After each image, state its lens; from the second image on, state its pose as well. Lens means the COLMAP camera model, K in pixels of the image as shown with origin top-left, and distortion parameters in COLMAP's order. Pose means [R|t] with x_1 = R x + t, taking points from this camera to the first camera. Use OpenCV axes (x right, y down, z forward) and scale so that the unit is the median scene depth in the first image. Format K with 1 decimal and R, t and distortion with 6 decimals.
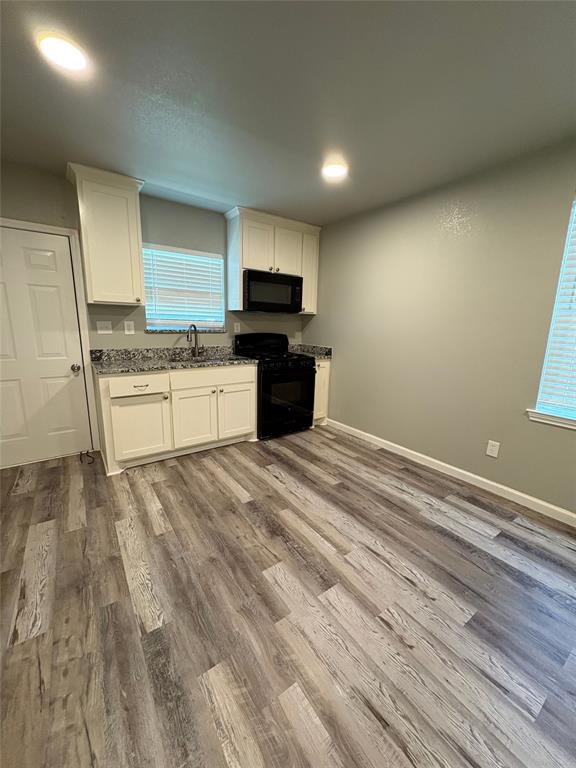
lens RADIAL K [[305.7, 0, 294.9], [0, 305.7, 384.9], [0, 0, 1]] dist [-0.002226, 0.000656]
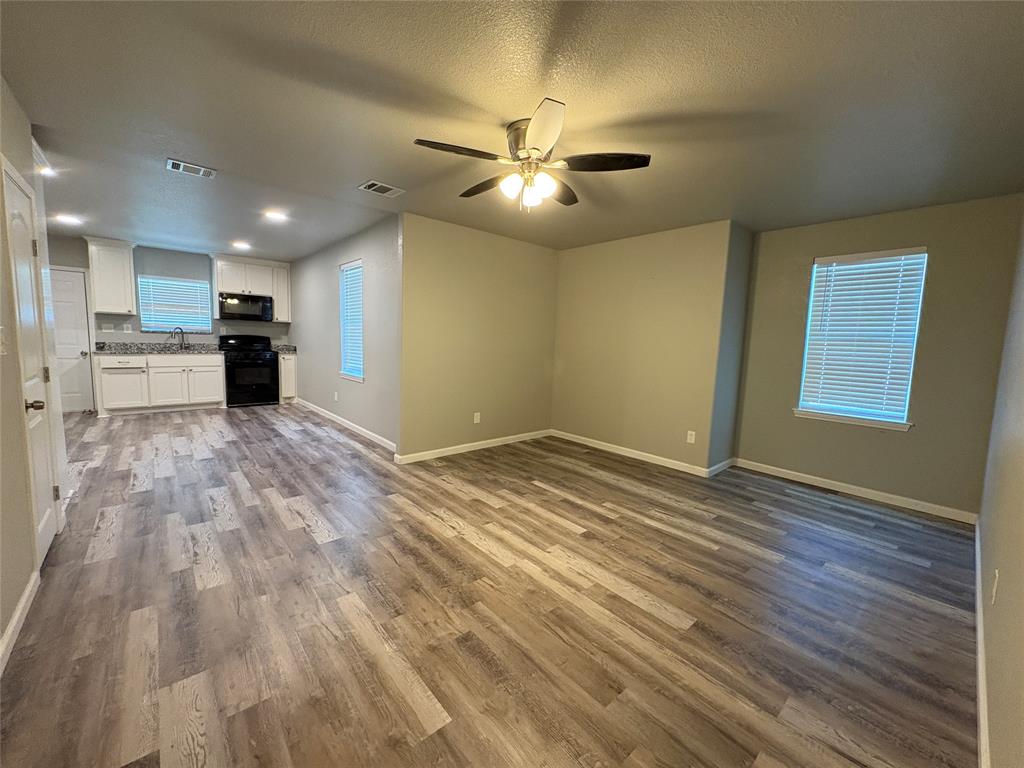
lens RADIAL K [[407.7, 0, 508.7], [0, 407.7, 375.5], [0, 0, 1]] dist [-0.002226, 0.000656]
pose [[0.995034, -0.001807, 0.099515, 1.310398], [0.012907, 0.993735, -0.111012, 0.337096], [-0.098691, 0.111745, 0.988824, -1.334453]]
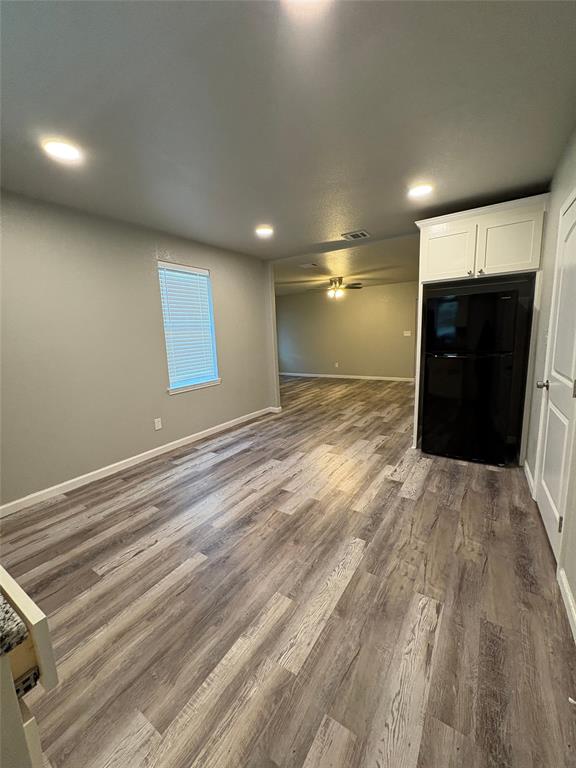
lens RADIAL K [[305.7, 0, 286.6], [0, 305.7, 384.5], [0, 0, 1]] dist [-0.002226, 0.000656]
pose [[-0.357269, -0.168064, 0.918756, -0.791581], [0.215537, 0.942292, 0.256184, -0.186464], [-0.908792, 0.289552, -0.300428, 0.787860]]
